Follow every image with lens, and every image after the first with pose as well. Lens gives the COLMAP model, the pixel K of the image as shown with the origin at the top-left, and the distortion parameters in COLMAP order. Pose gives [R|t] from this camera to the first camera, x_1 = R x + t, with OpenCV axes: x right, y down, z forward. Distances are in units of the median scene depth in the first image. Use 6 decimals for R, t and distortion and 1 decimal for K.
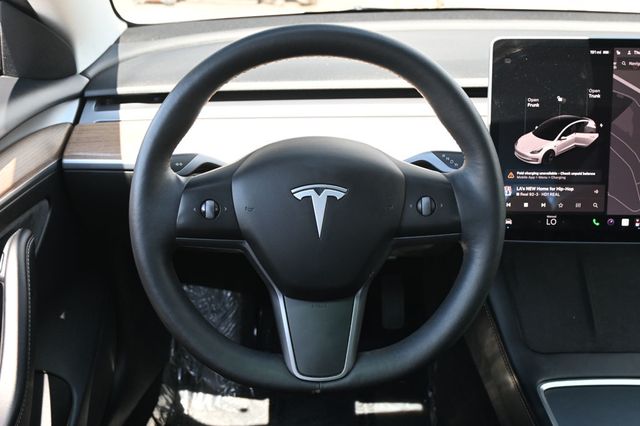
lens RADIAL K [[740.0, 0, 336.5], [0, 740.0, 230.2], [0, 0, 1]] dist [-0.010577, 0.000000]
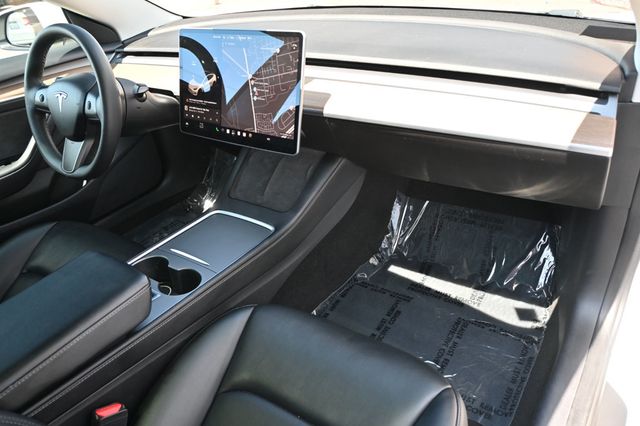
lens RADIAL K [[453.9, 0, 322.1], [0, 453.9, 209.1], [0, 0, 1]] dist [0.007840, -0.001071]
pose [[0.814866, 0.222124, -0.535401, 1.264859], [-0.139119, 0.971610, 0.191362, -0.073914], [0.562707, -0.081450, 0.822634, 0.166900]]
